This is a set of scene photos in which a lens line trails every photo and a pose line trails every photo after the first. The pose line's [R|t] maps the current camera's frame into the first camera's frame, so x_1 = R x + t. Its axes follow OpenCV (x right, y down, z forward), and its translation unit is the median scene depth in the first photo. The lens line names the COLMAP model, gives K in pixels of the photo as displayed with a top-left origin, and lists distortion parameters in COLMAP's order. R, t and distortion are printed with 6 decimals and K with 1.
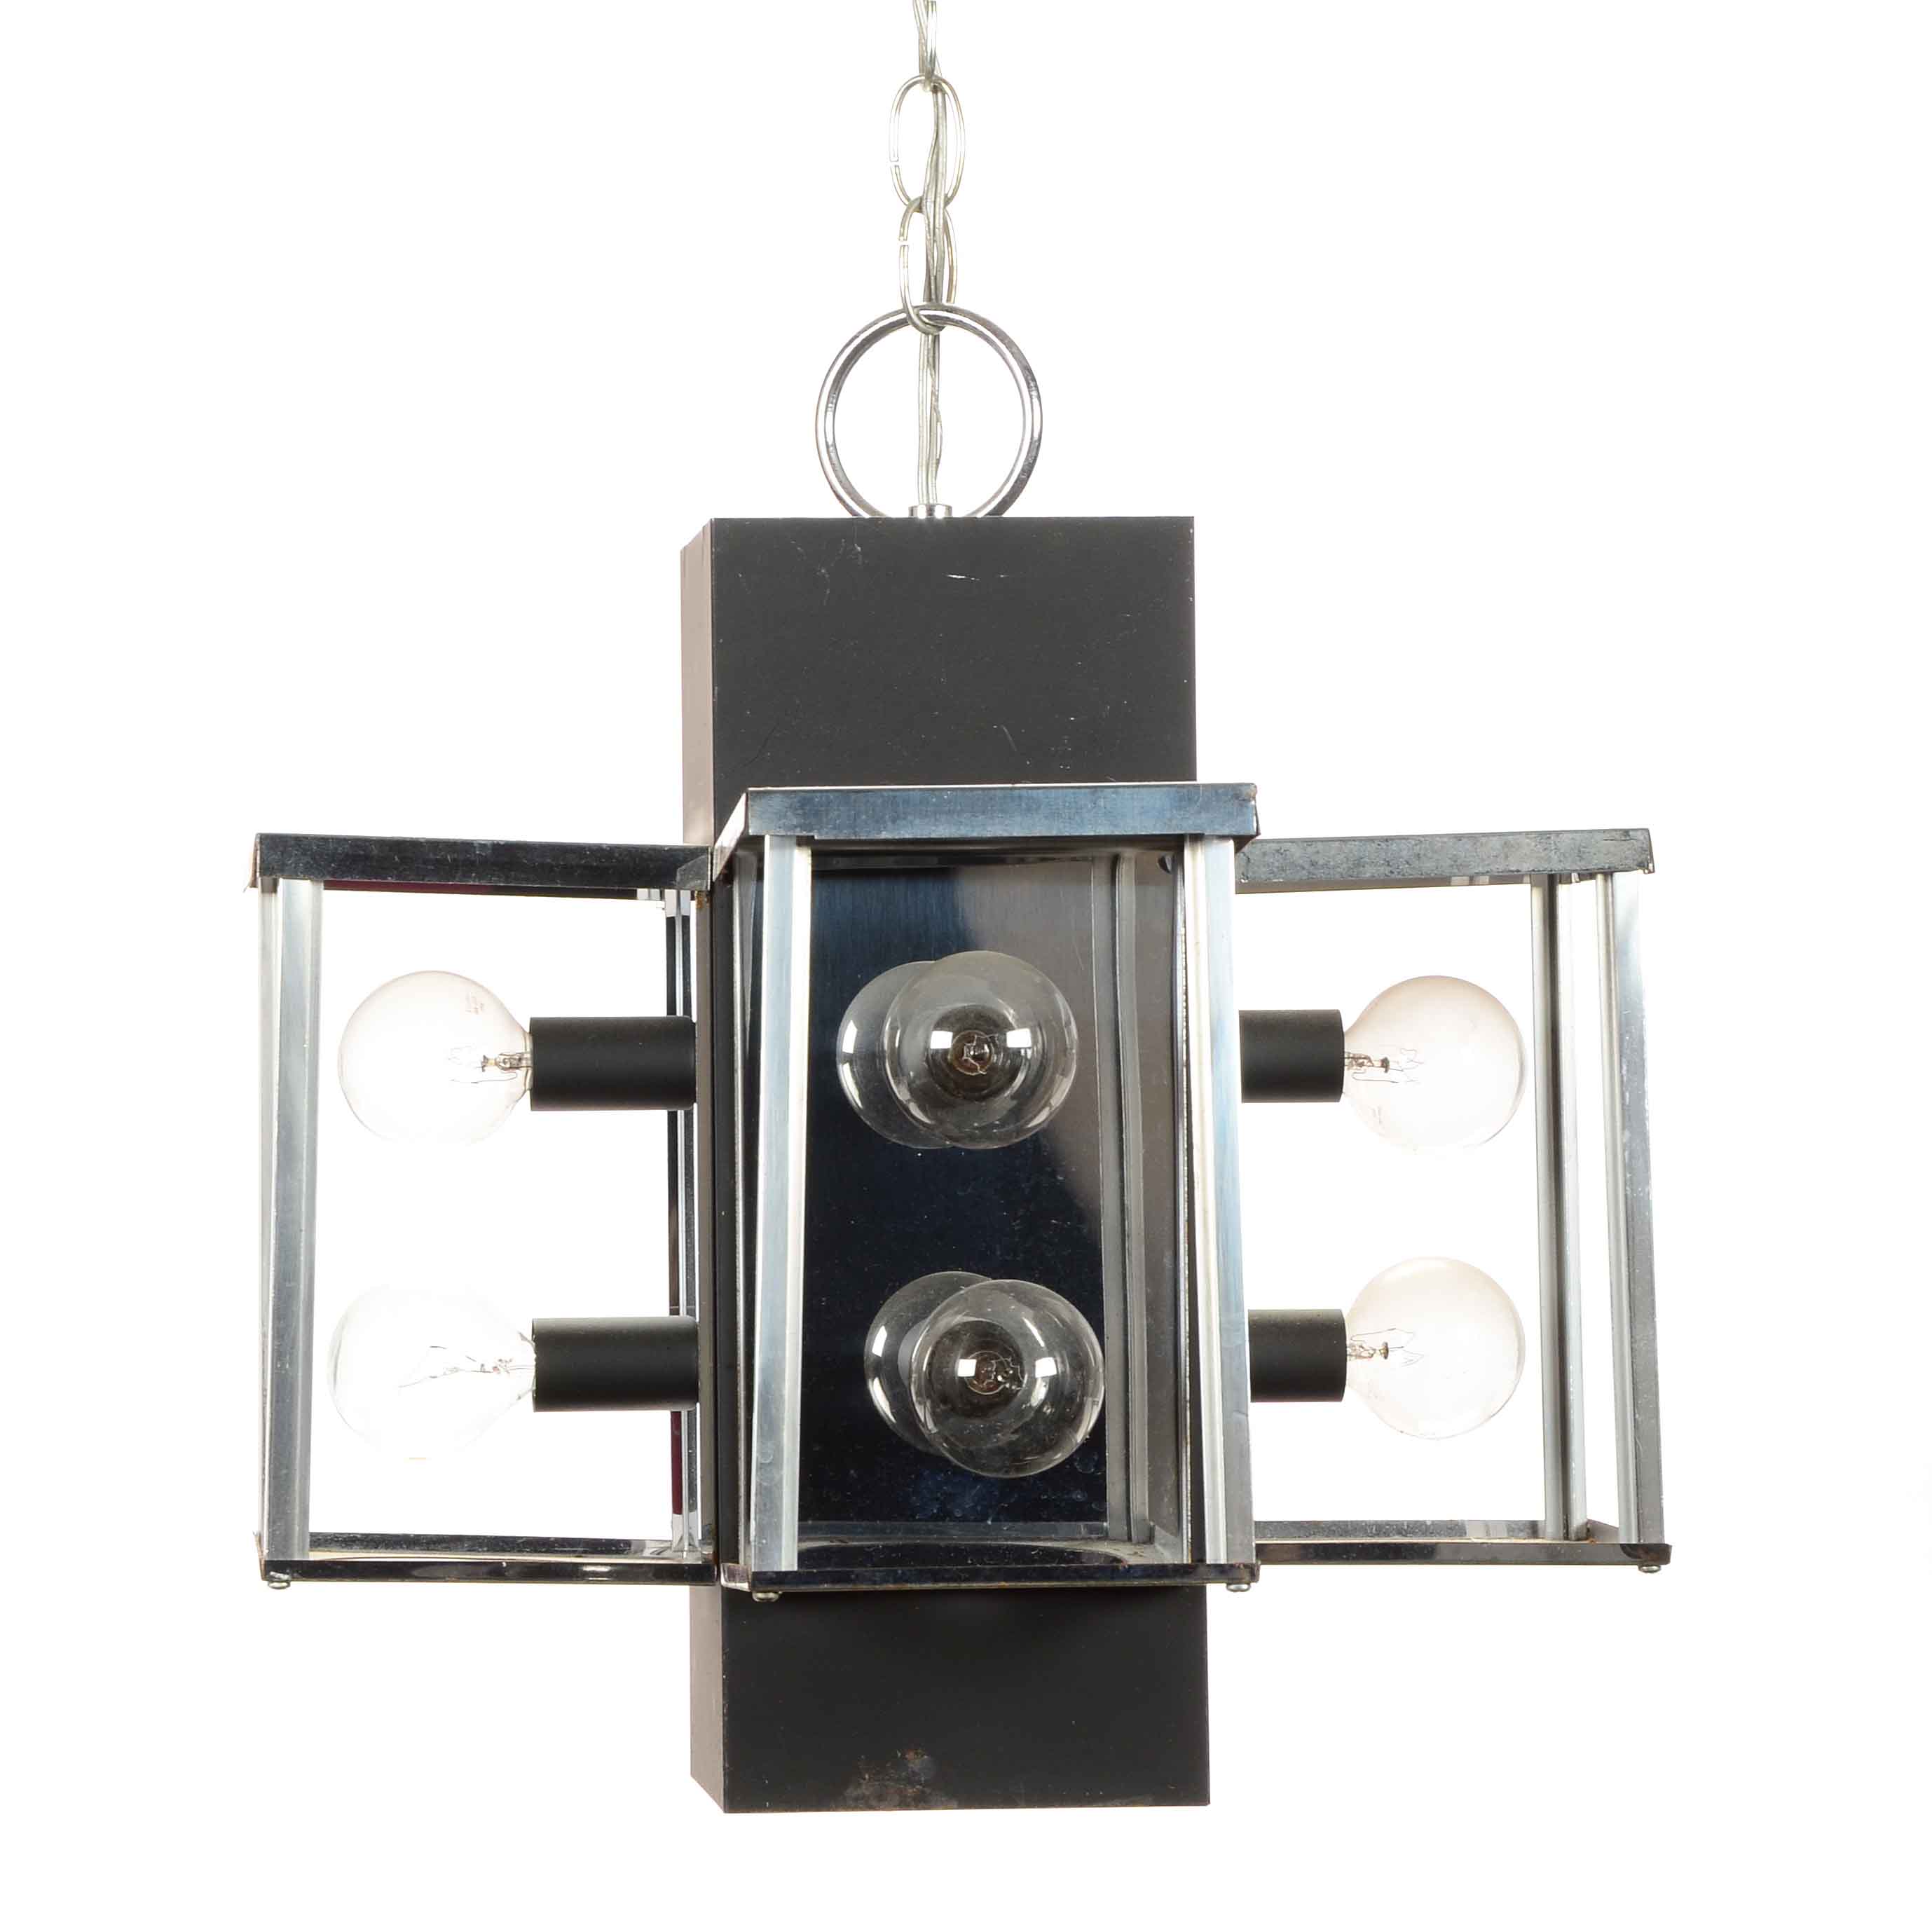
lens RADIAL K [[8942.2, 0, 965.3], [0, 8942.2, 970.7], [0, 0, 1]] dist [0.120250, 0.000000]
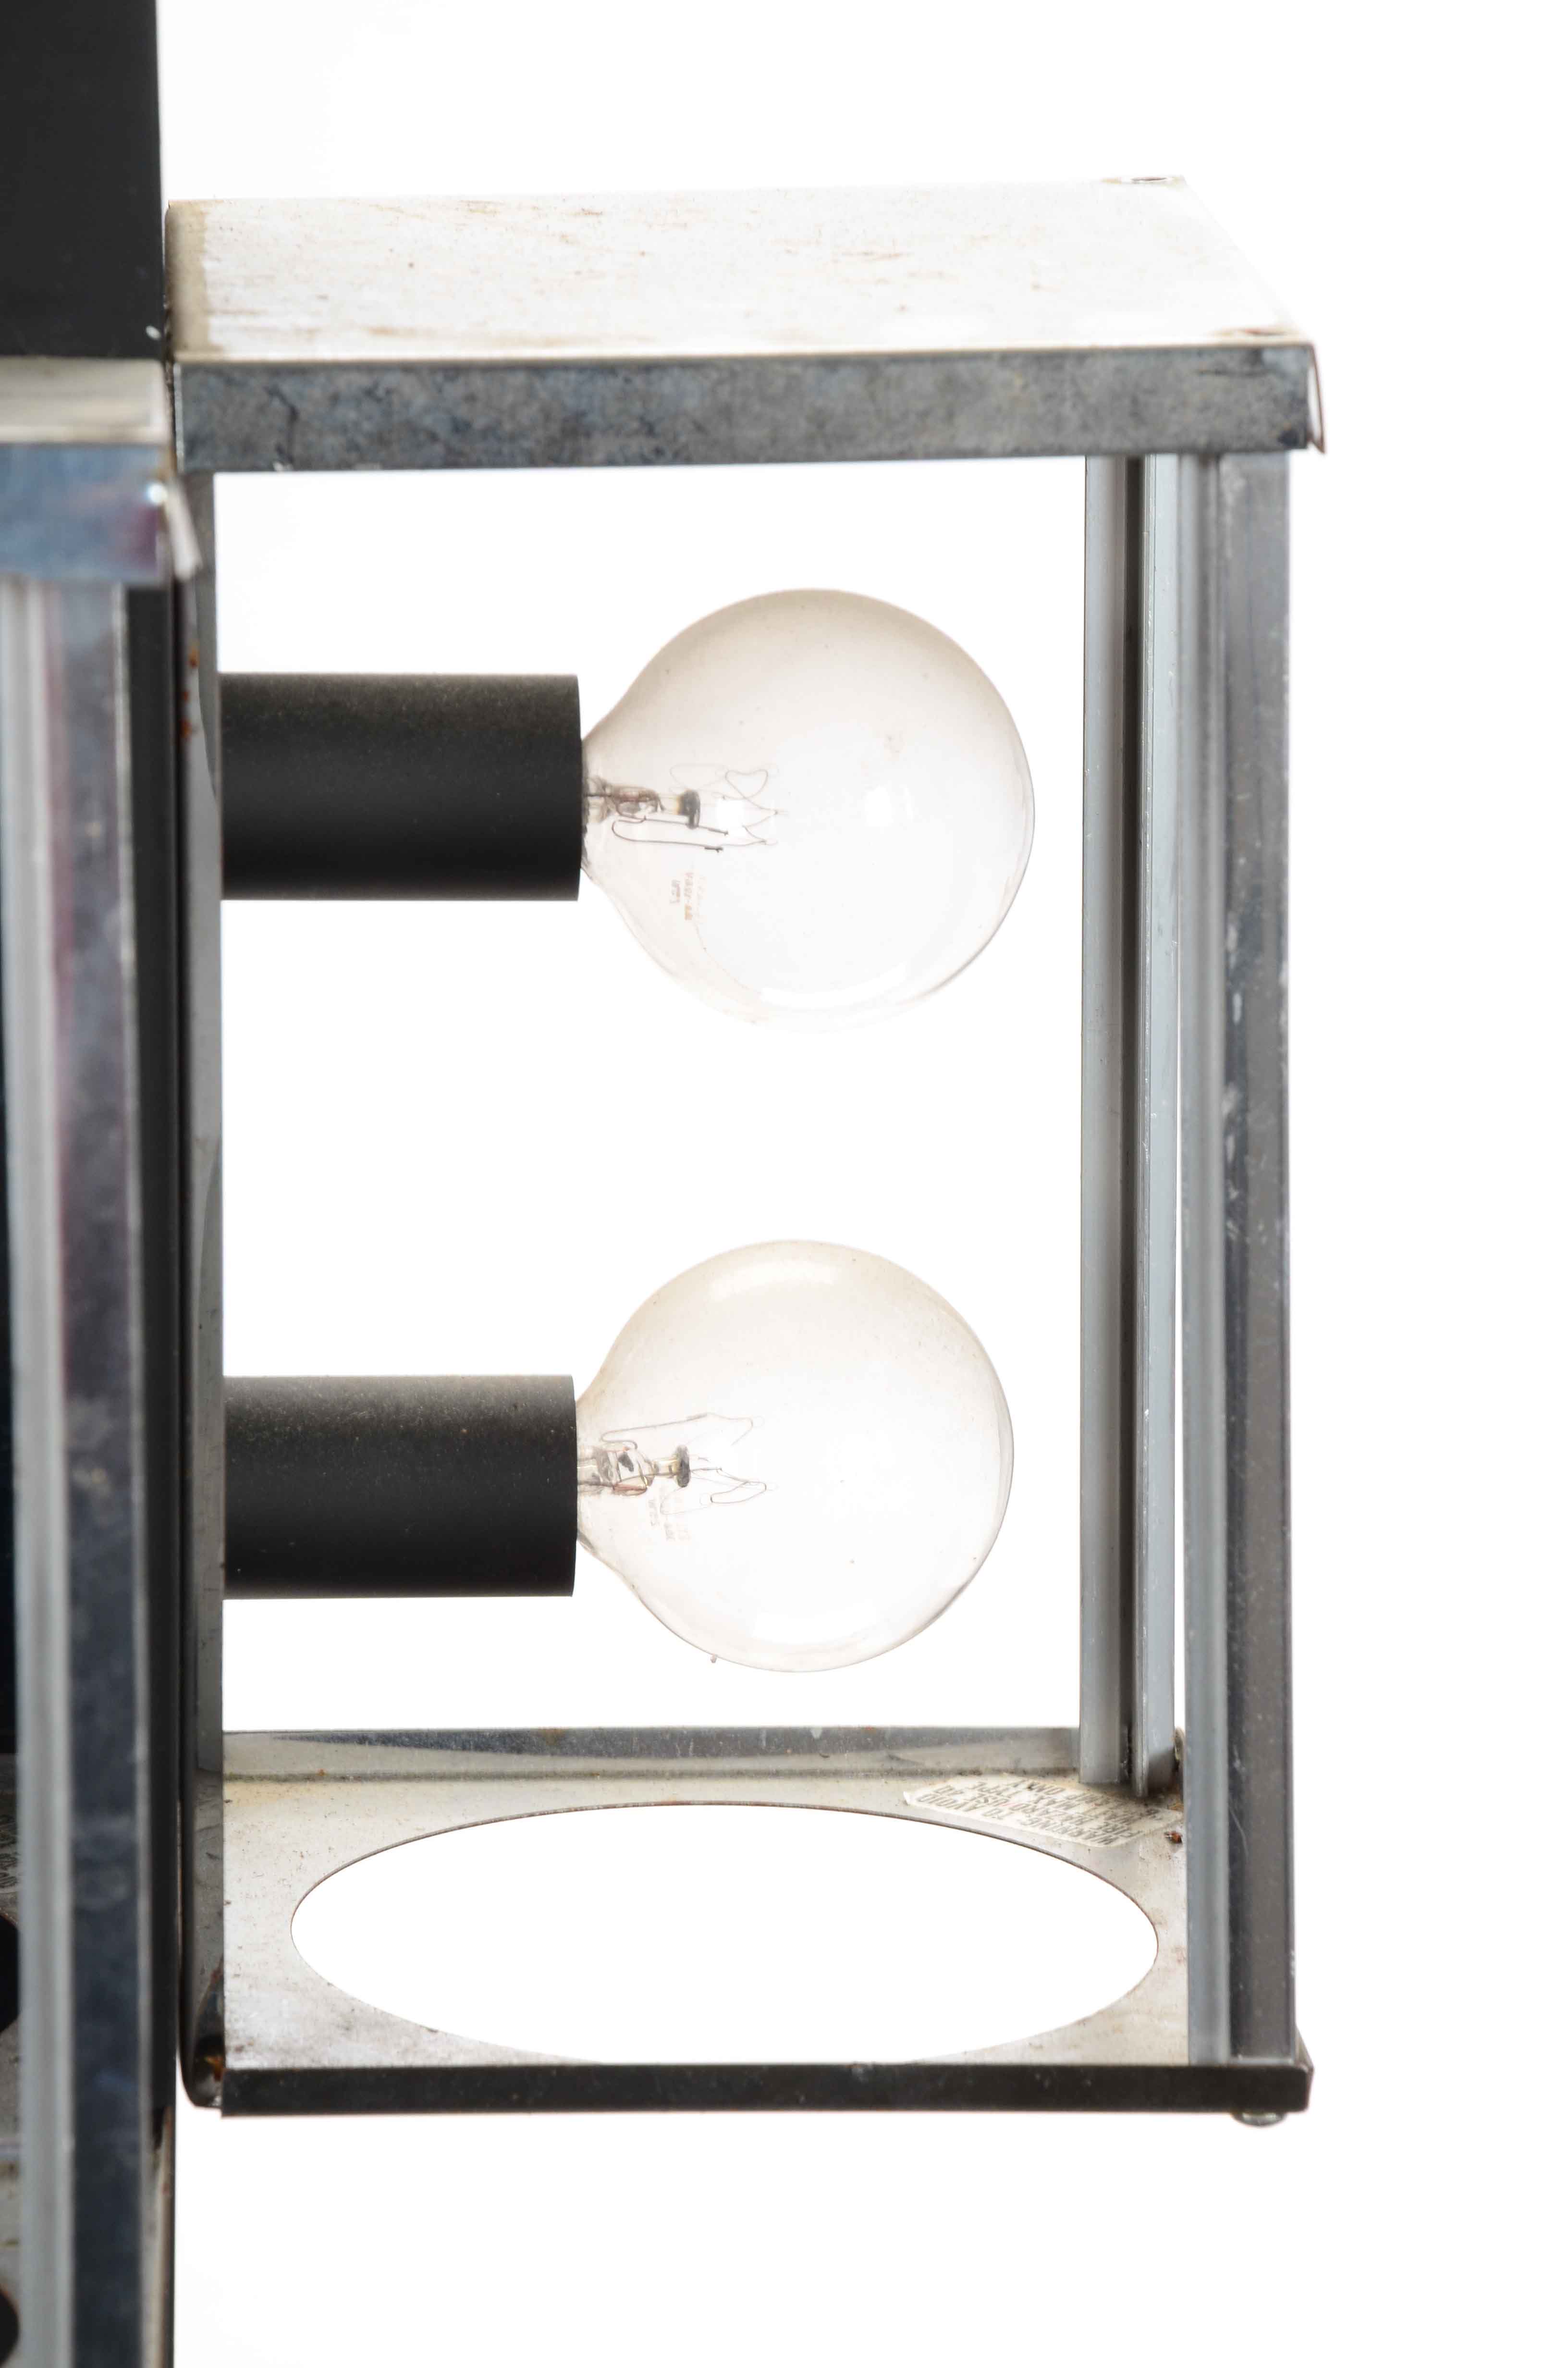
lens RADIAL K [[10440.2, 0, 972.6], [0, 10440.2, 1252.4], [0, 0, 1]] dist [1.091408, 0.000000]
pose [[0.999691, 0.023879, -0.006910, 0.065646], [-0.021323, 0.966593, 0.255427, -0.096200], [0.012779, -0.255201, 0.966804, 0.539662]]
